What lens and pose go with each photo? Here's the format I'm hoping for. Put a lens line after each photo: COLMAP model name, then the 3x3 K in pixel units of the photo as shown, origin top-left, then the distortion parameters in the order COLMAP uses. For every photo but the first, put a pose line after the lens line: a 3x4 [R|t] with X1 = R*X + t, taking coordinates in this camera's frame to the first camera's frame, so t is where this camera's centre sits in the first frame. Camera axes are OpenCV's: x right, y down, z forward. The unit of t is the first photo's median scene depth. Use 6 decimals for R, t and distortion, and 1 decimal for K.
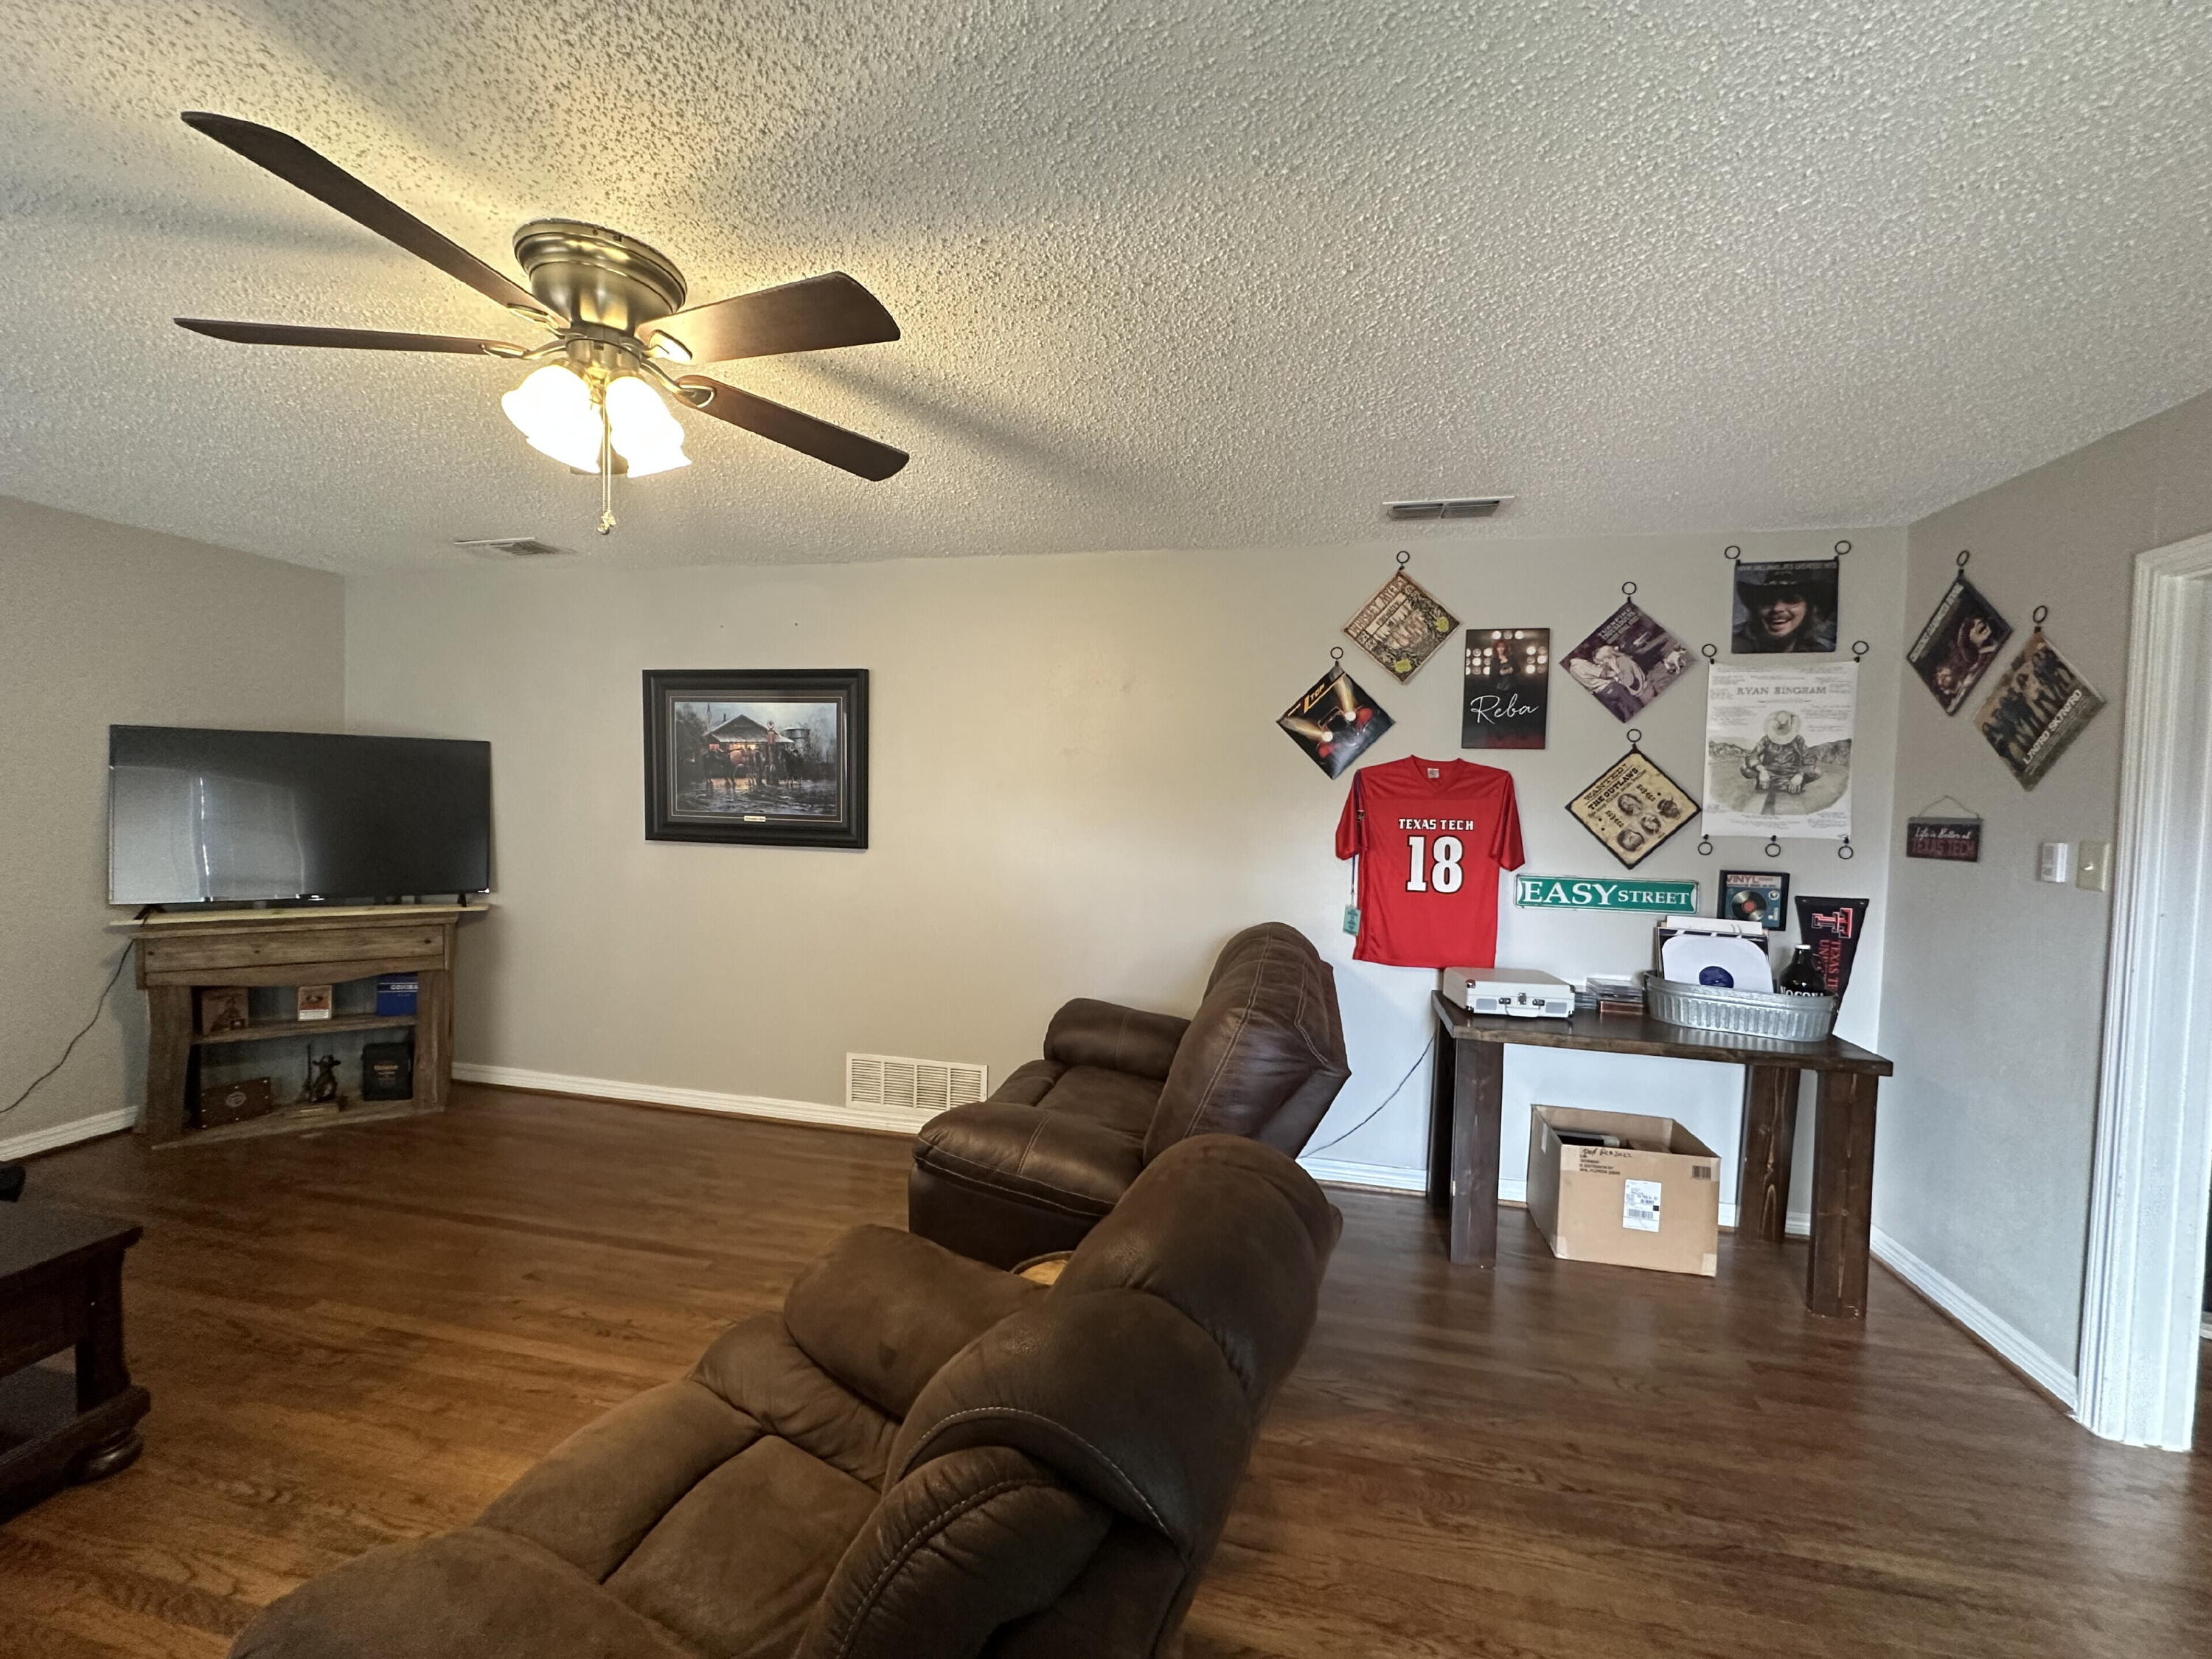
lens RADIAL K [[879.4, 0, 1104.0], [0, 879.4, 831.2], [0, 0, 1]] dist [-0.001656, 0.000163]
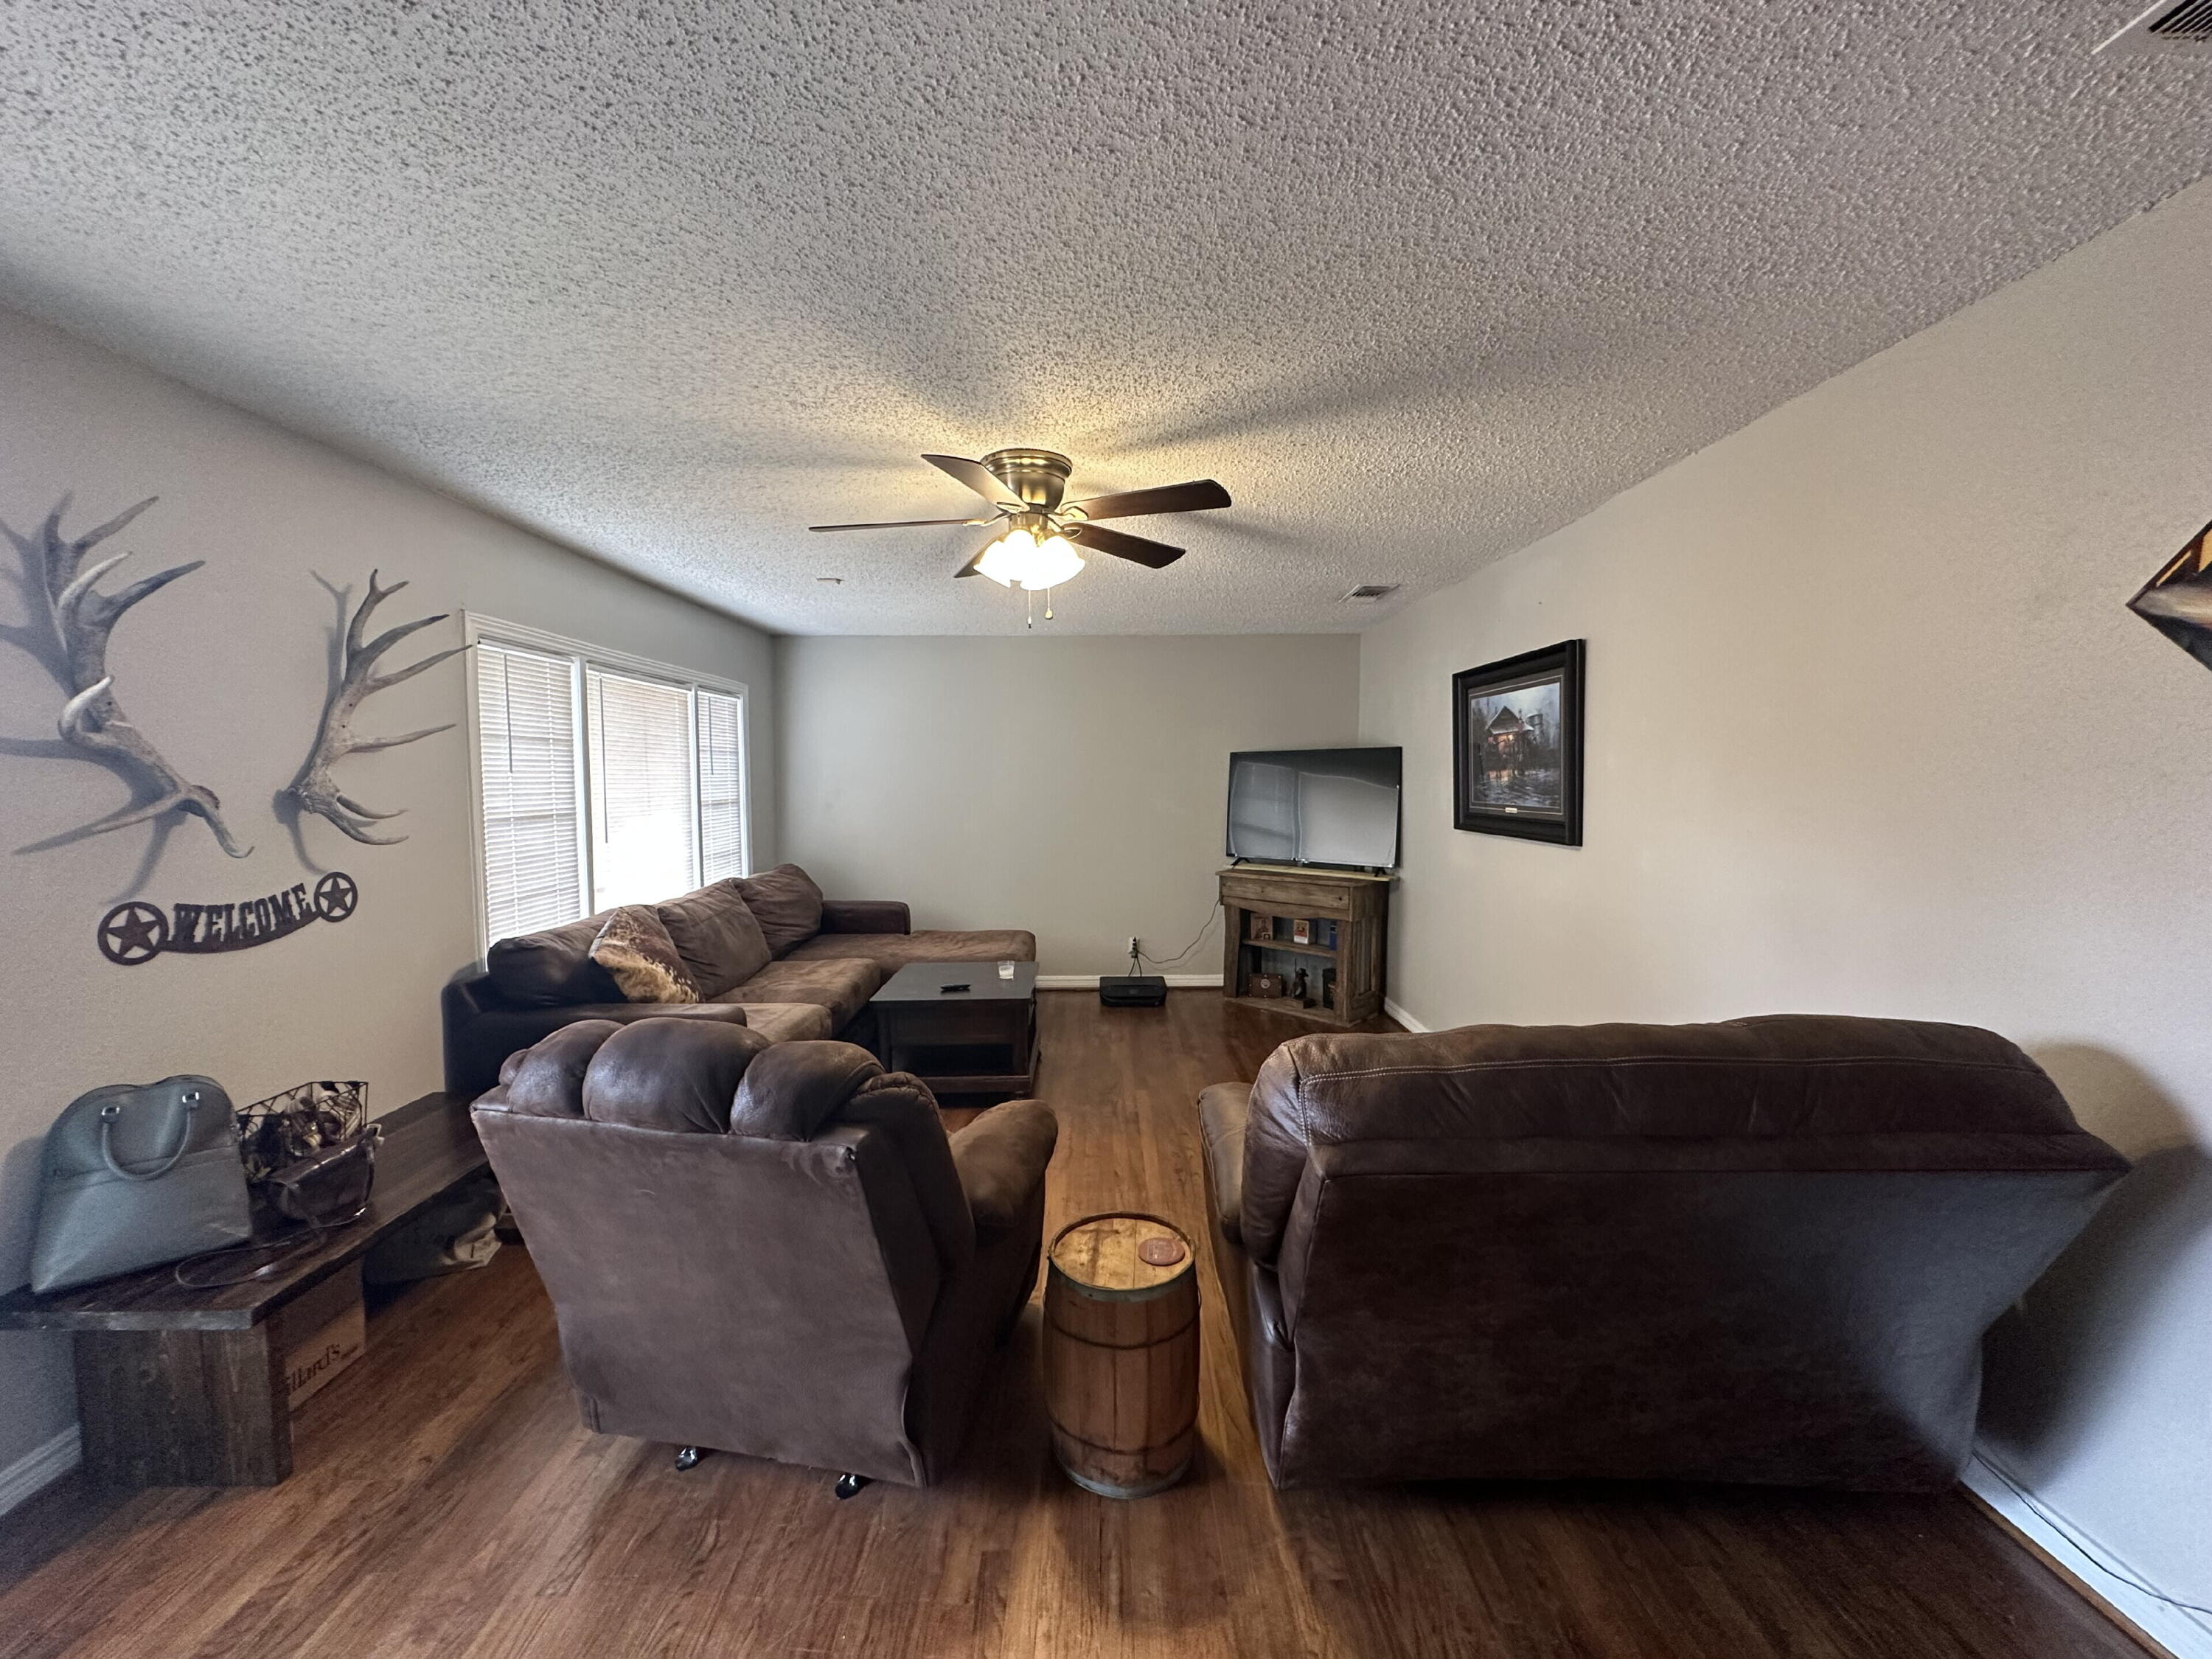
lens RADIAL K [[879.4, 0, 1104.0], [0, 879.4, 831.2], [0, 0, 1]] dist [-0.001656, 0.000163]
pose [[0.220243, 0.032609, -0.974900, 0.642284], [-0.028529, 0.999229, 0.026978, -0.006088], [0.975028, 0.021871, 0.221003, 0.471123]]
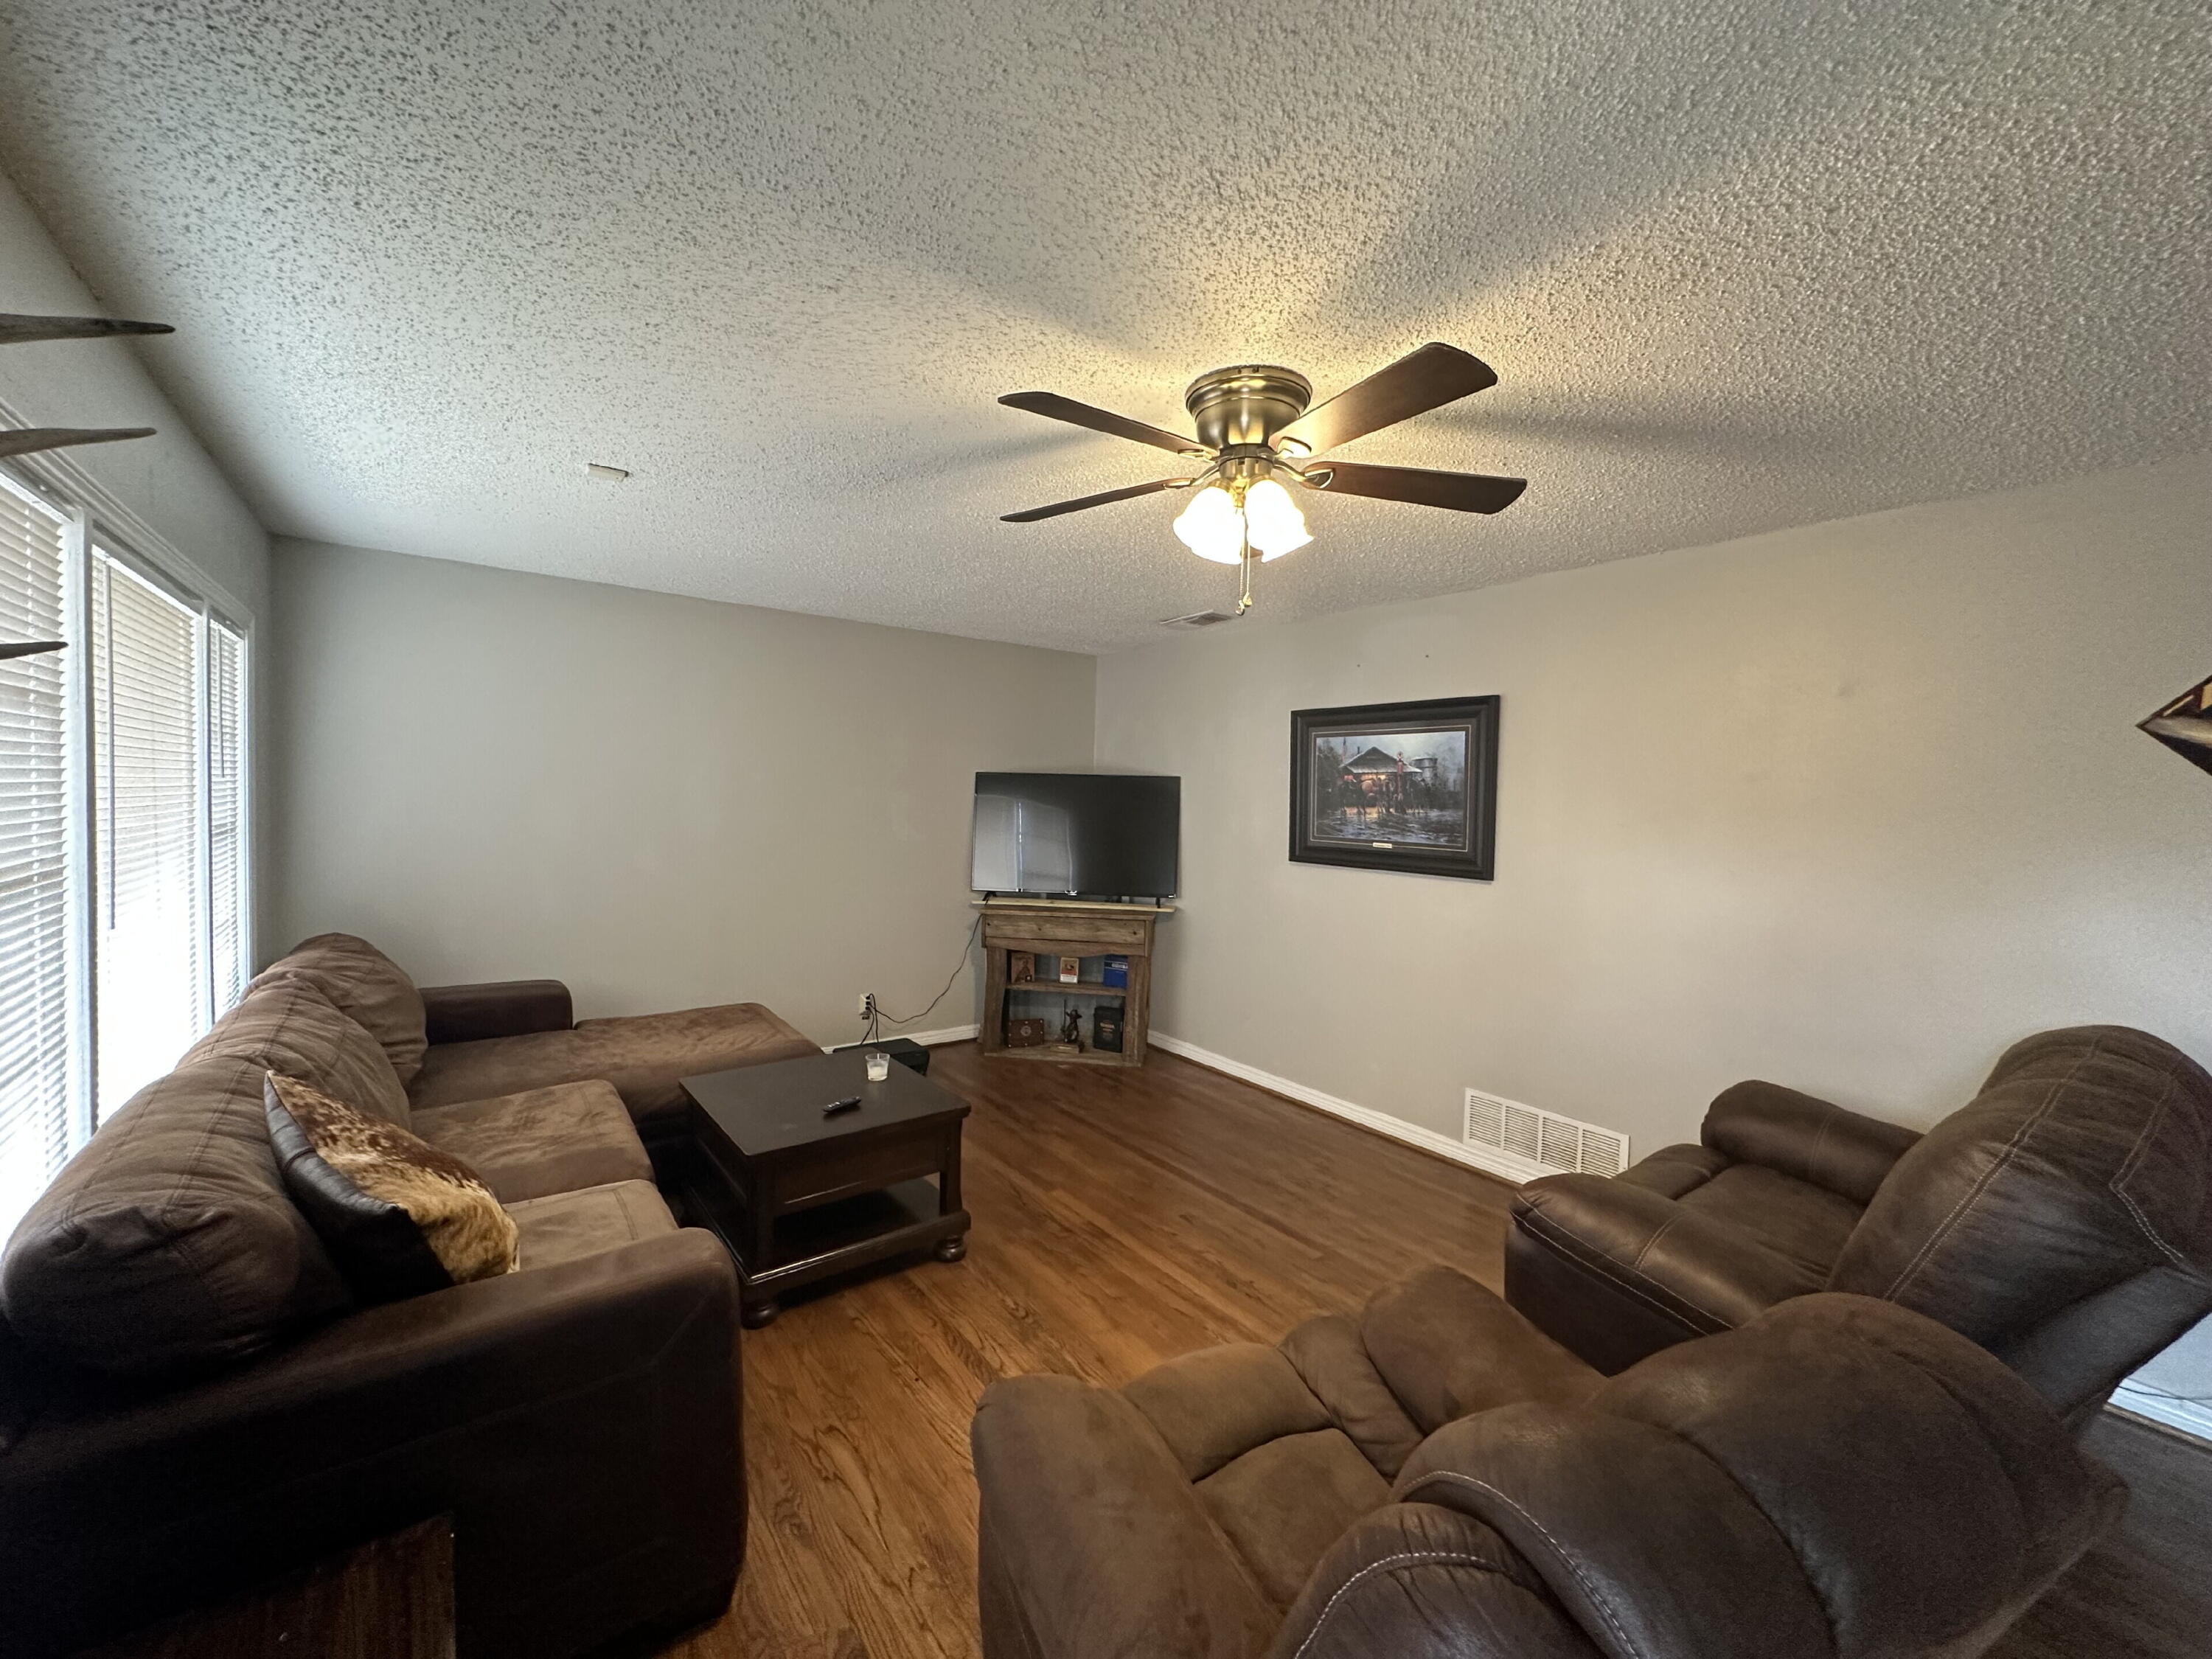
lens RADIAL K [[879.4, 0, 1104.0], [0, 879.4, 831.2], [0, 0, 1]] dist [-0.001656, 0.000163]
pose [[0.757203, 0.019697, -0.652883, 0.049024], [-0.032757, 0.999433, -0.007839, -0.016940], [0.652358, 0.027322, 0.757418, -0.015590]]
